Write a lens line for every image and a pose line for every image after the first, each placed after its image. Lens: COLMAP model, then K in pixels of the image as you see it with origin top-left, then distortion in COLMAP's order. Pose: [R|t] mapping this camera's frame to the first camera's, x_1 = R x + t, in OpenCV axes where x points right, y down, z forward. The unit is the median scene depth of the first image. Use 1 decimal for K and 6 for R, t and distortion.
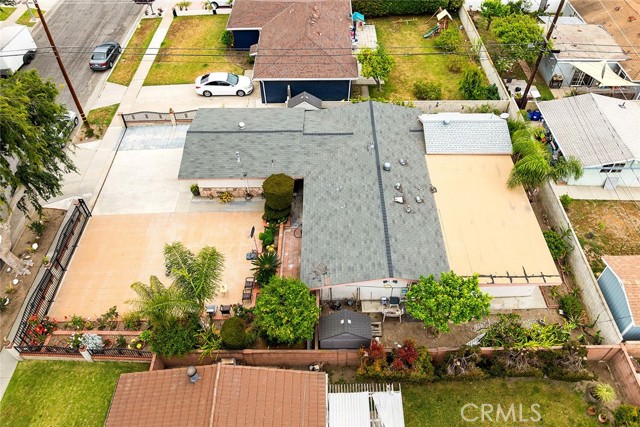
lens RADIAL K [[466.6, 0, 326.2], [0, 466.6, 214.7], [0, 0, 1]] dist [-0.042243, -0.001819]
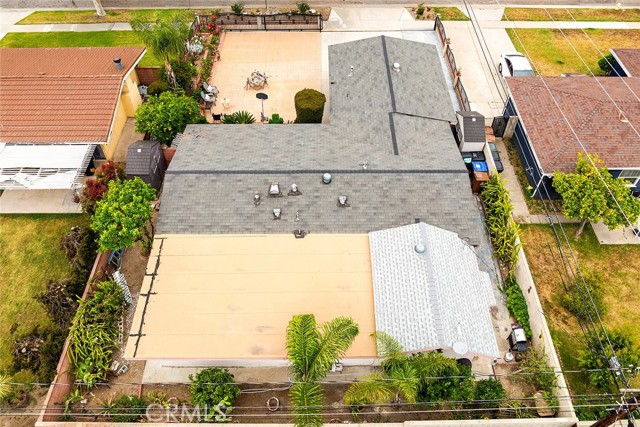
lens RADIAL K [[450.3, 0, 330.7], [0, 450.3, 188.2], [0, 0, 1]] dist [-0.030583, -0.000820]
pose [[0.004557, 0.774645, -0.632379, 0.633535], [-0.749149, 0.421532, 0.510966, -0.496949], [0.662386, 0.471418, 0.582245, 0.559211]]
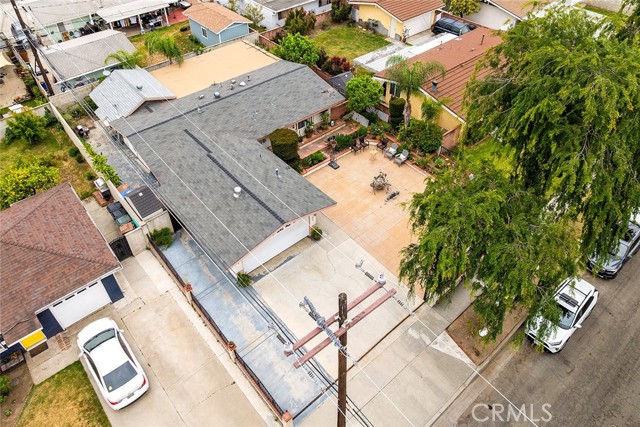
lens RADIAL K [[444.4, 0, 312.1], [0, 444.4, 191.4], [0, 0, 1]] dist [-0.054921, -0.000975]
pose [[-0.641854, -0.516108, 0.567148, -0.788064], [0.573624, 0.167680, 0.801773, -0.824624], [-0.508900, 0.839950, 0.188426, 0.868485]]
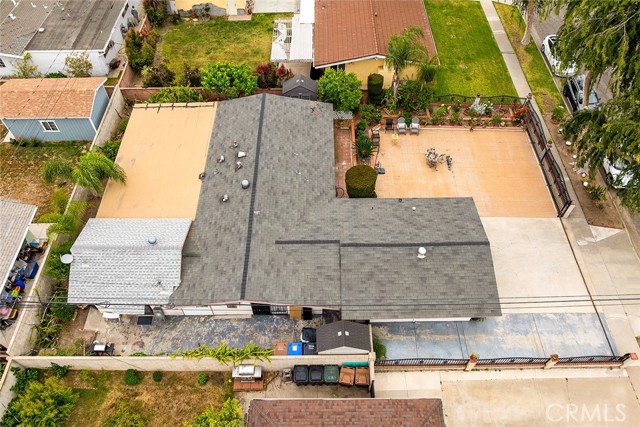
lens RADIAL K [[466.6, 0, 326.2], [0, 466.6, 214.7], [0, 0, 1]] dist [-0.042243, -0.001819]
pose [[-0.999985, 0.004615, -0.002993, -0.027039], [-0.003877, -0.205491, 0.978651, -1.017473], [0.003901, 0.978648, 0.205505, 0.868283]]
